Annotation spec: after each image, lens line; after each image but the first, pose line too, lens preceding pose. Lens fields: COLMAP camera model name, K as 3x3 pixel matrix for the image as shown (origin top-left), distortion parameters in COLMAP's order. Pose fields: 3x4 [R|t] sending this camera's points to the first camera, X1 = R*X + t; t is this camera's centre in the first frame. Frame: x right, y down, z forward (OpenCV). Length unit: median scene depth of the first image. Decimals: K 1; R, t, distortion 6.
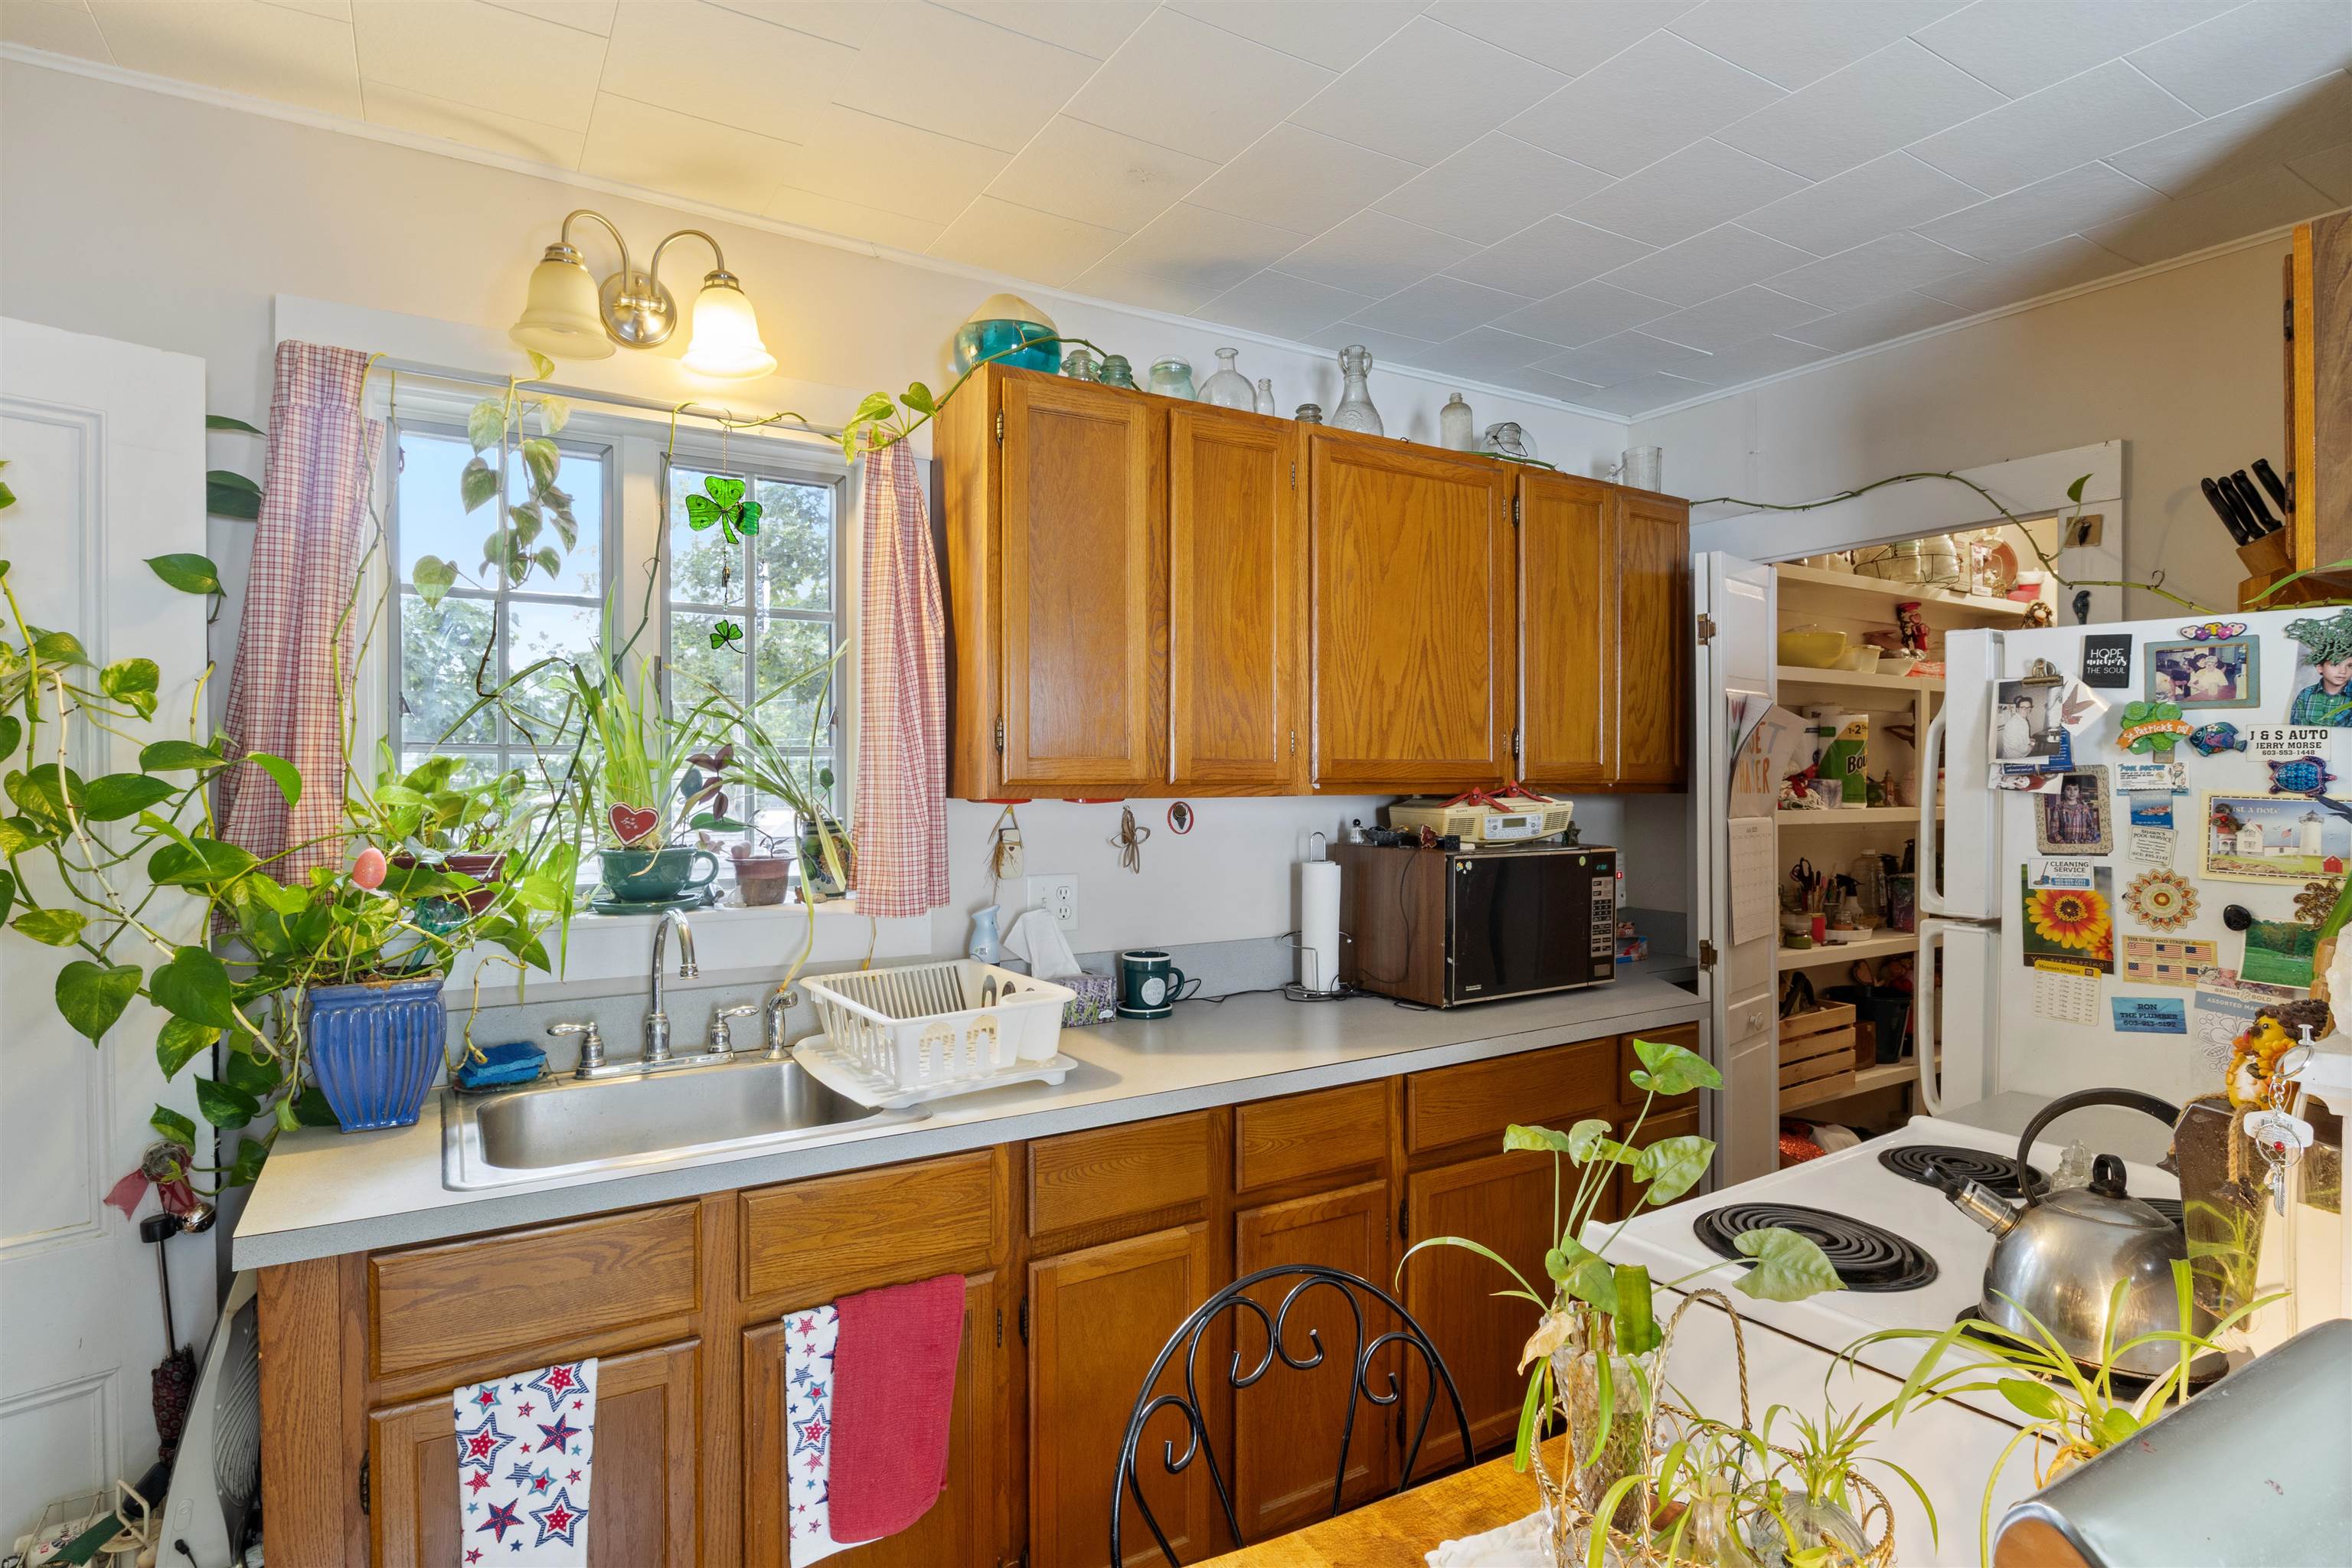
lens RADIAL K [[1204.1, 0, 1179.8], [0, 1204.1, 780.0], [0, 0, 1]] dist [-0.004266, -0.000463]
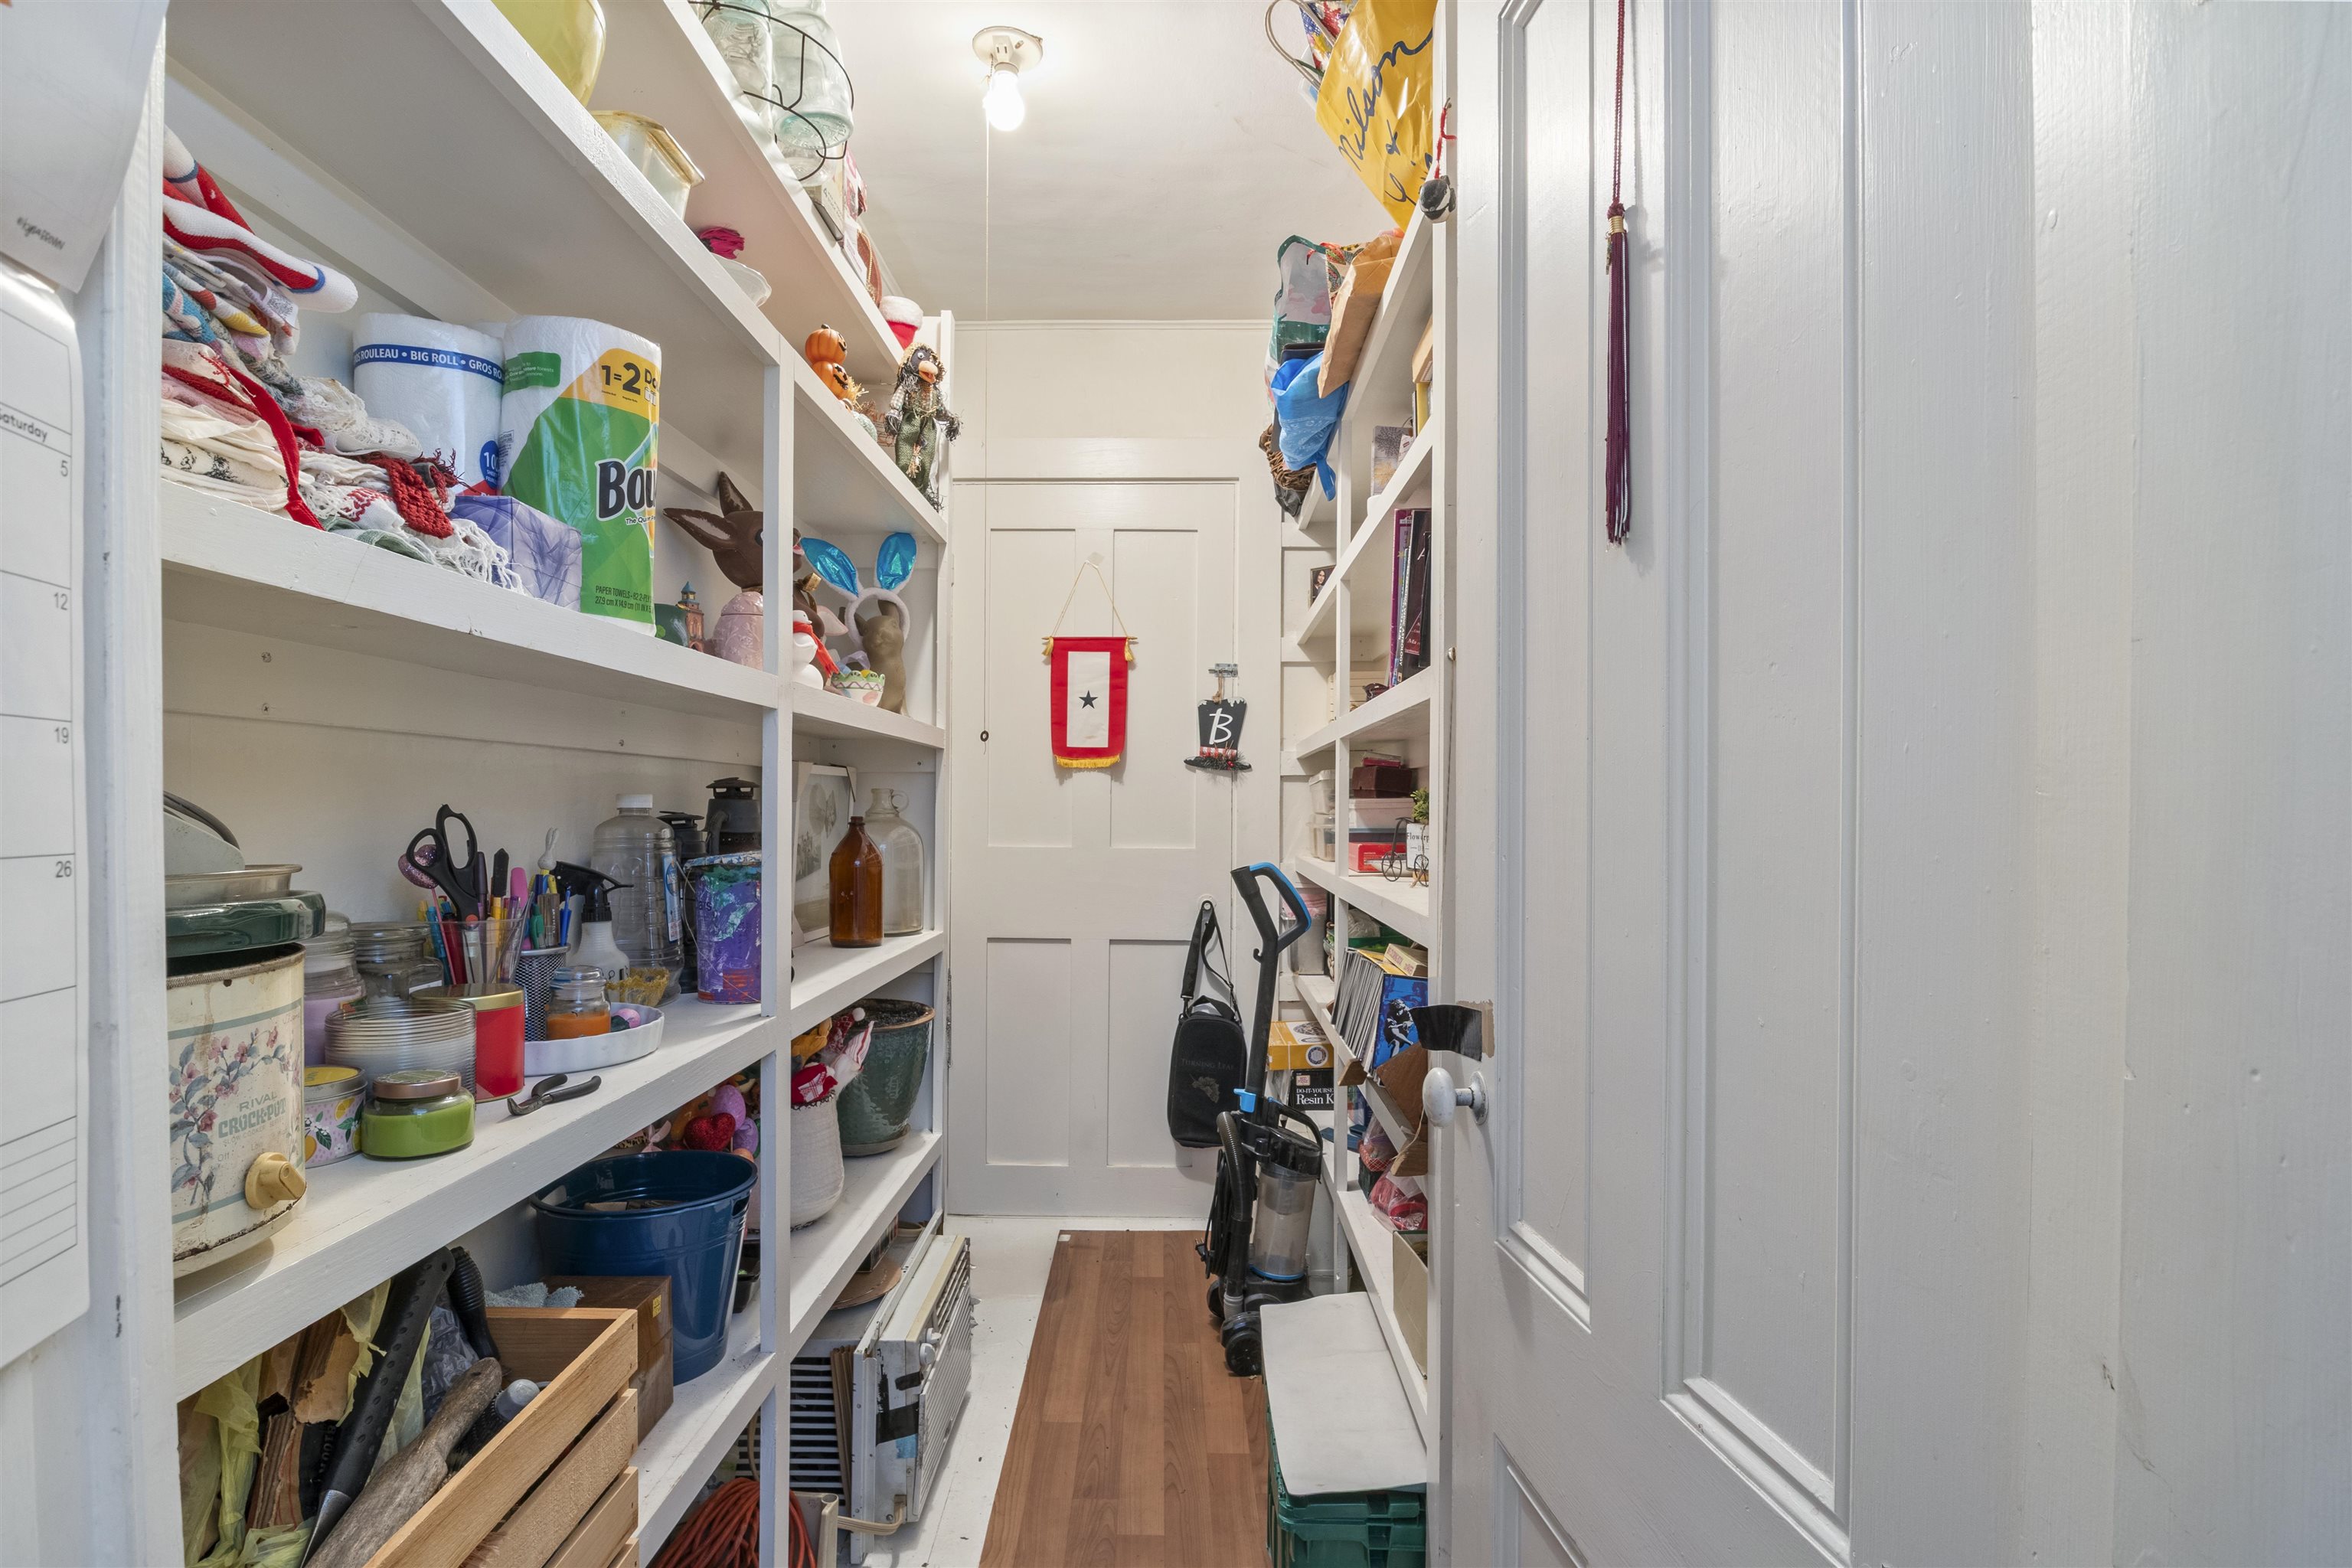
lens RADIAL K [[1204.1, 0, 1182.8], [0, 1204.1, 792.8], [0, 0, 1]] dist [-0.004266, -0.000463]
pose [[0.545481, 0.005681, 0.838104, 0.382755], [0.001343, 0.999970, -0.007653, 0.066322], [-0.838122, 0.005300, 0.545457, 0.712574]]
